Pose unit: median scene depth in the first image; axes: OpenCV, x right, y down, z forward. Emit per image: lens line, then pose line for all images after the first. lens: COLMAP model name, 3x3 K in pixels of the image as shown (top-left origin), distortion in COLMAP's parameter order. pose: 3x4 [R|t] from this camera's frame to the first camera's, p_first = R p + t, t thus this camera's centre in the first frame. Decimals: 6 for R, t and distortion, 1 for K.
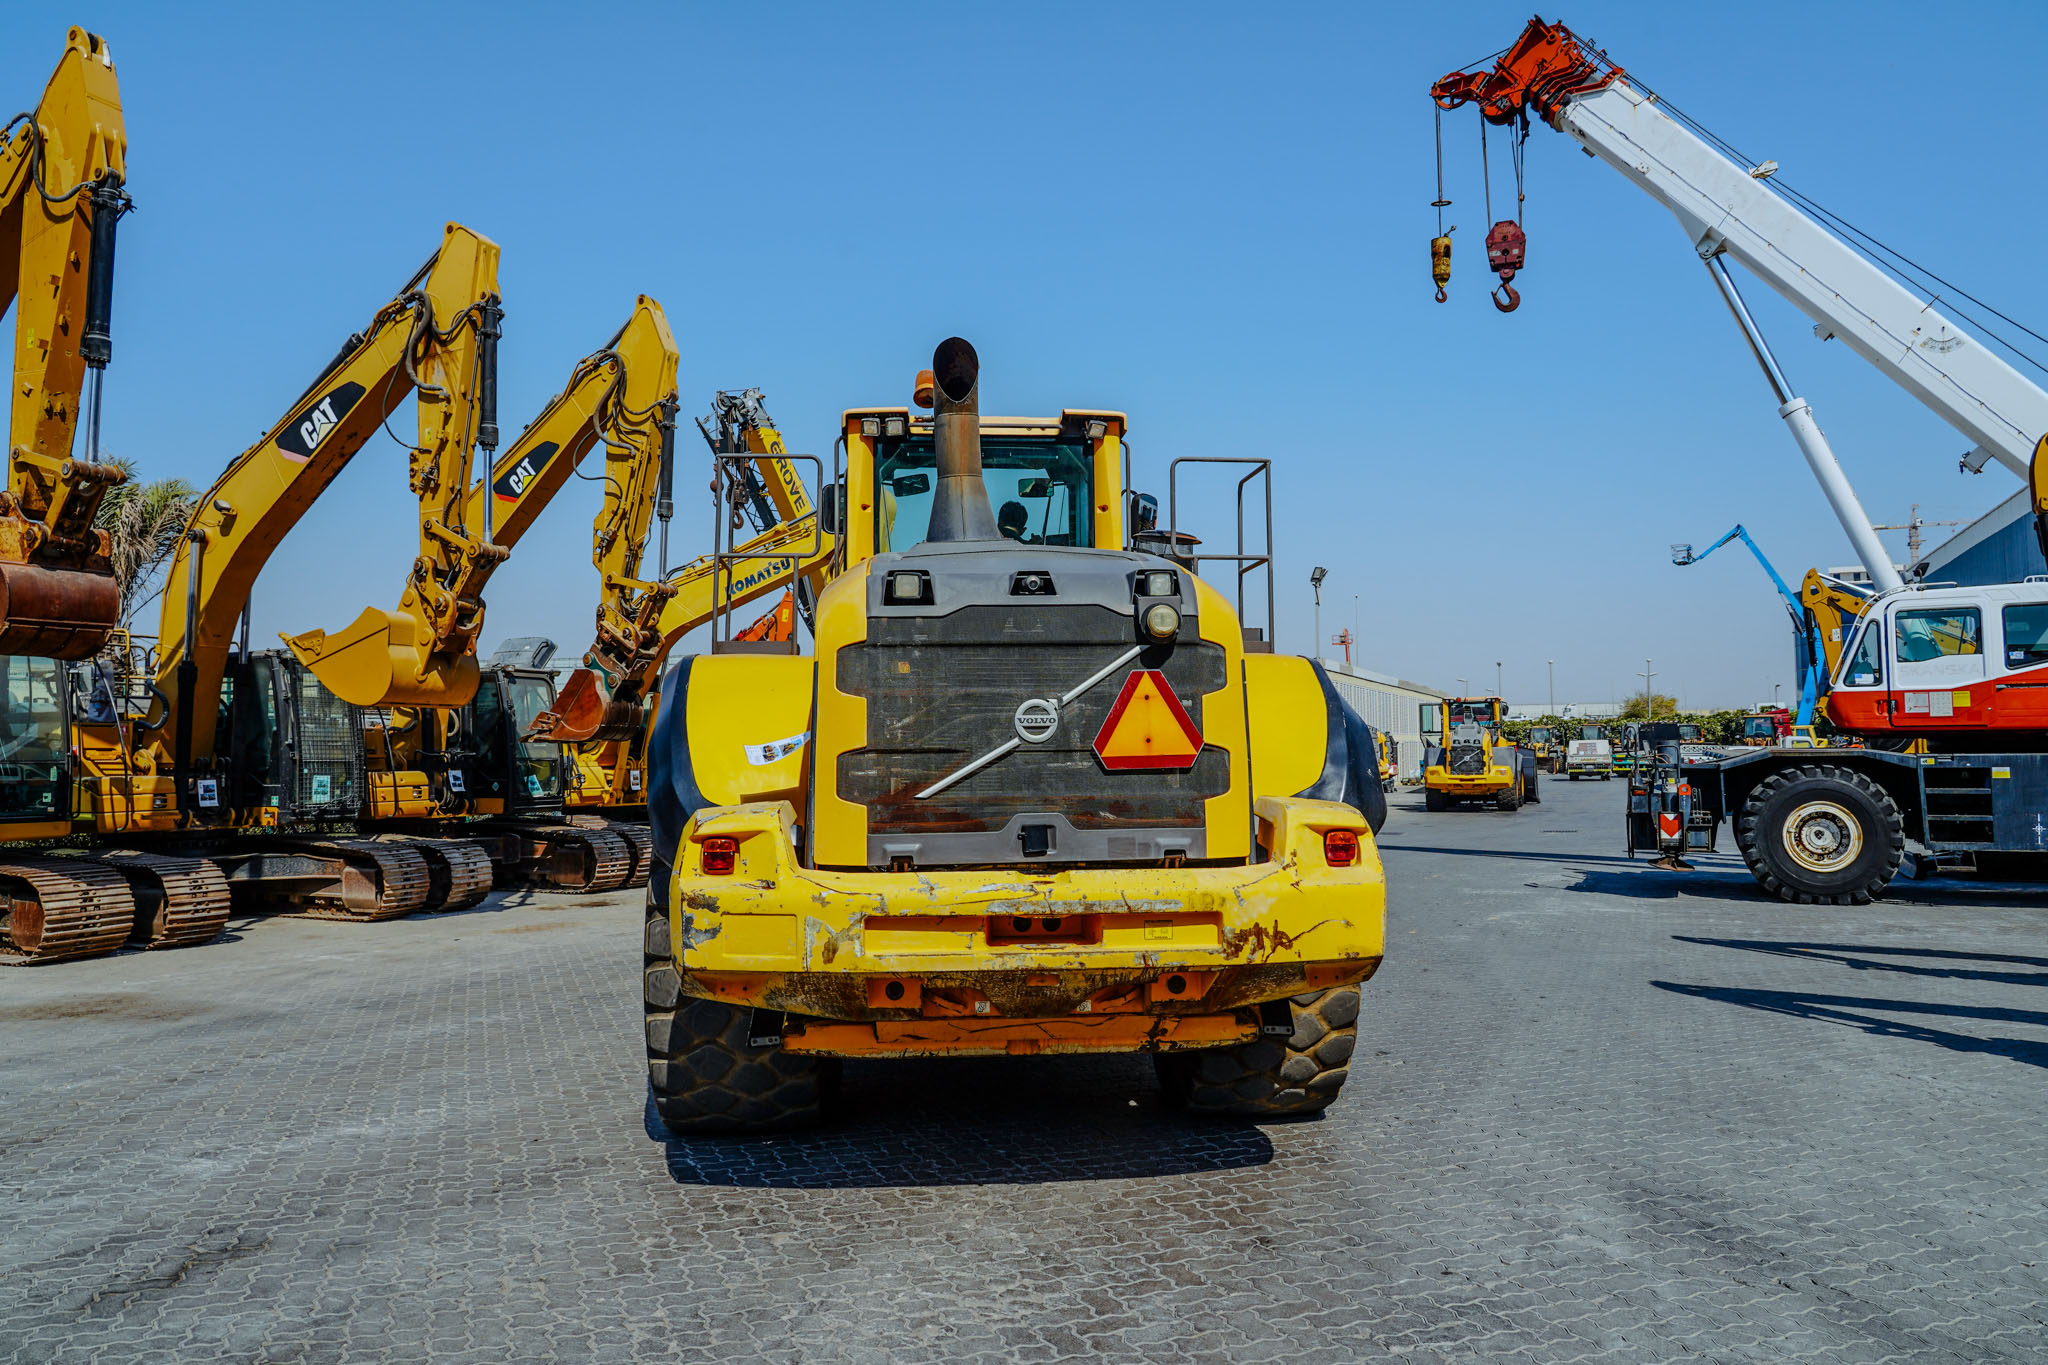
lens RADIAL K [[1396.0, 0, 1009.9], [0, 1396.0, 679.7], [0, 0, 1]] dist [-0.029175, -0.000108]
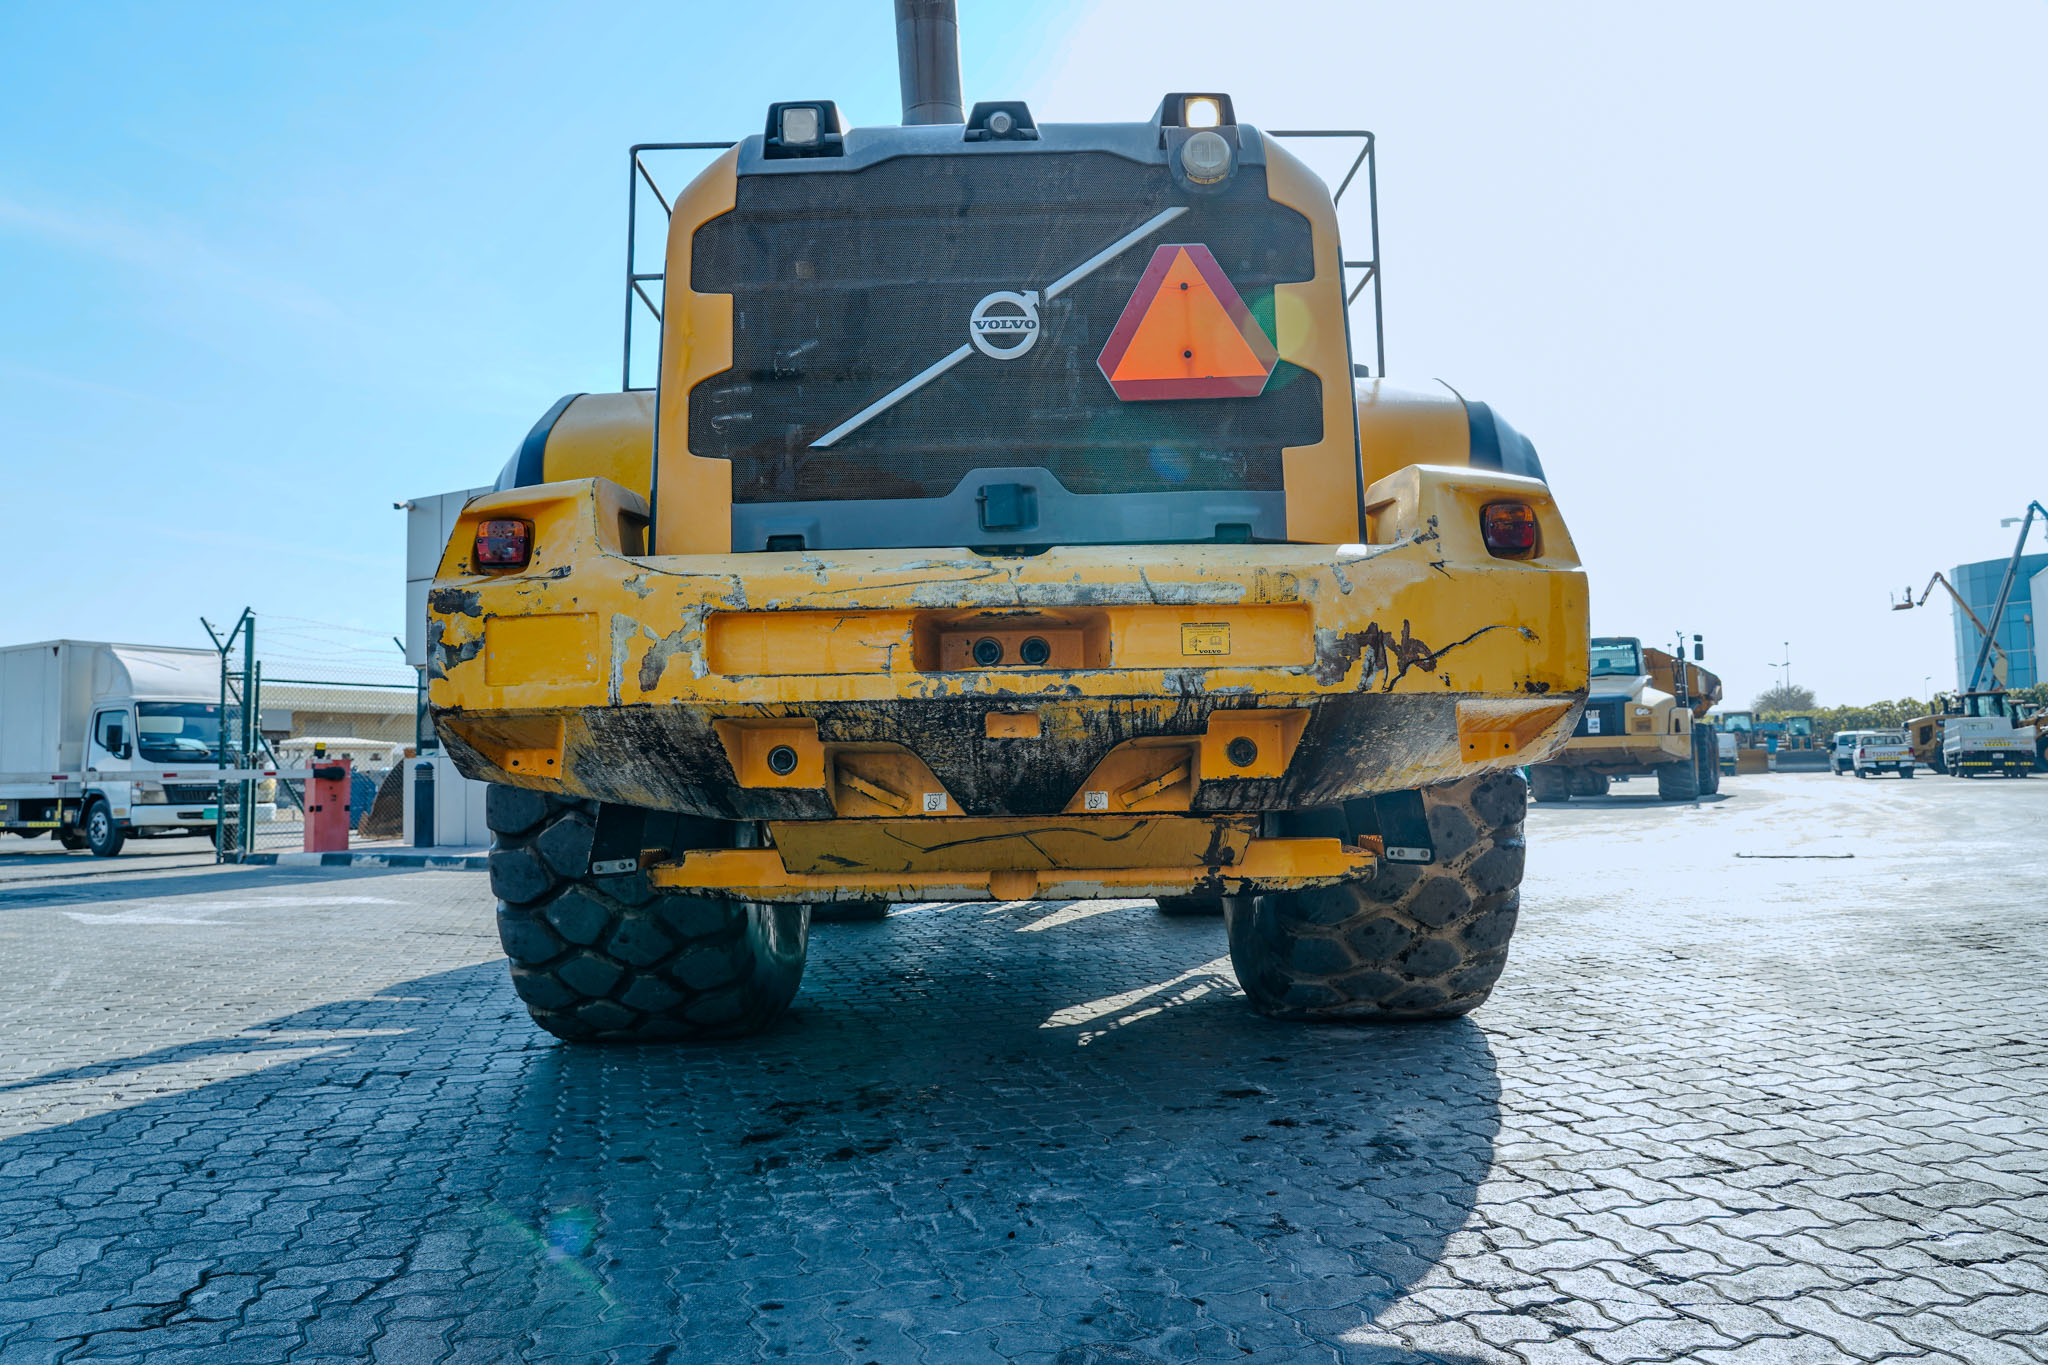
lens RADIAL K [[1358.0, 0, 1019.0], [0, 1358.0, 673.8], [0, 0, 1]] dist [-0.021257, 0.004304]
pose [[0.997241, -0.016546, -0.072363, 0.065584], [0.015113, 0.999680, -0.020306, 0.194808], [0.072676, 0.019156, 0.997172, 0.397348]]
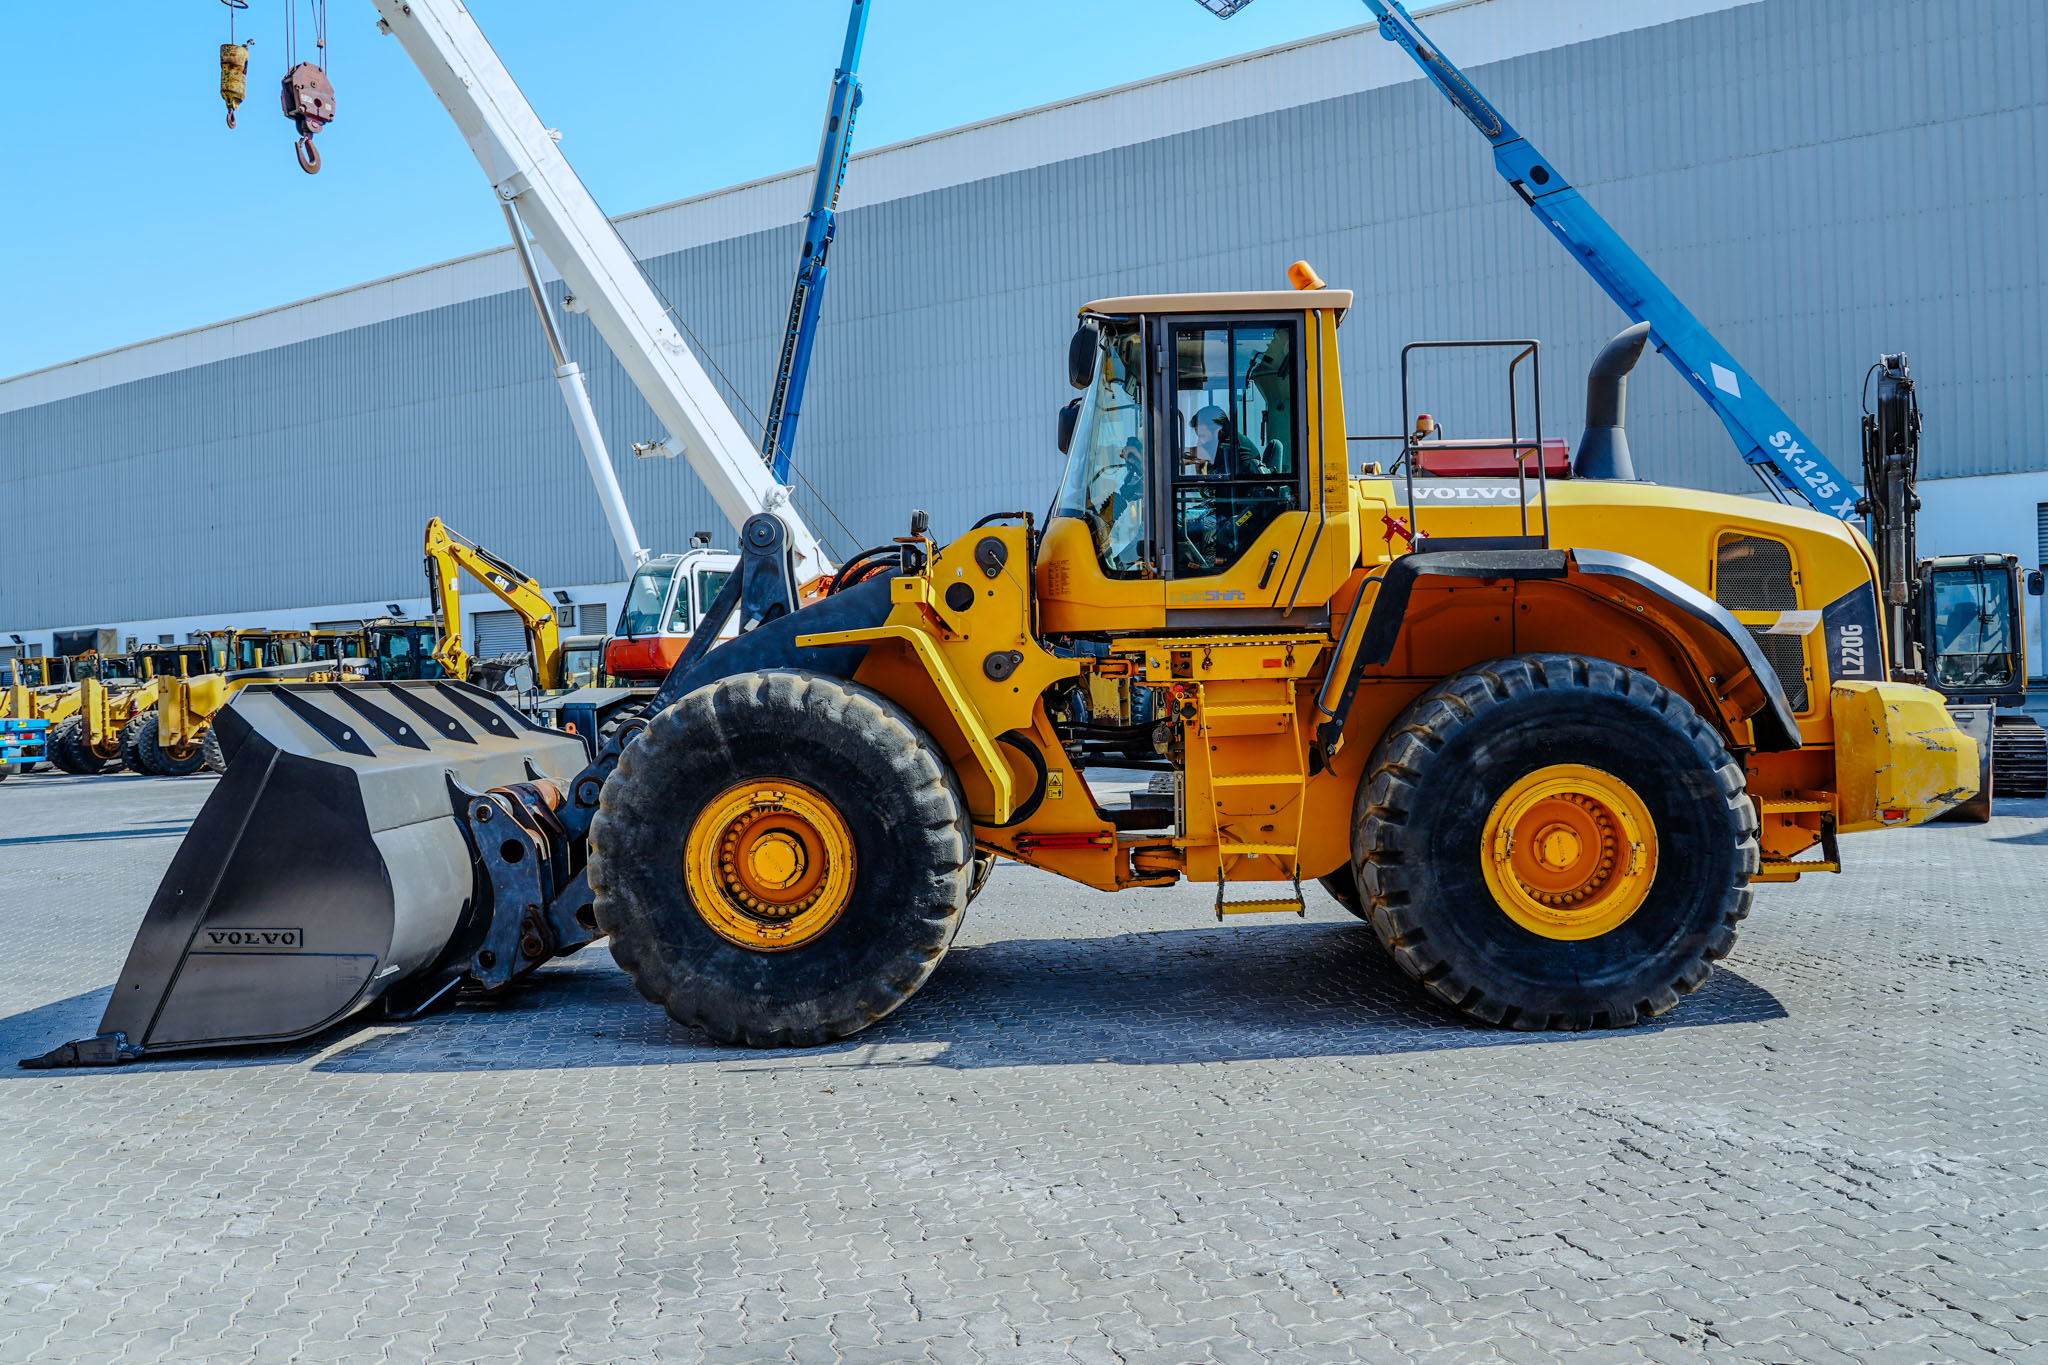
lens RADIAL K [[1475.5, 0, 1024.0], [0, 1475.5, 682.5], [0, 0, 1]] dist [-0.027789, 0.004003]
pose [[0.127711, 0.002752, 0.991808, -1.725334], [-0.027669, 0.999617, 0.000789, 0.114545], [-0.991425, -0.027543, 0.127738, 1.674144]]
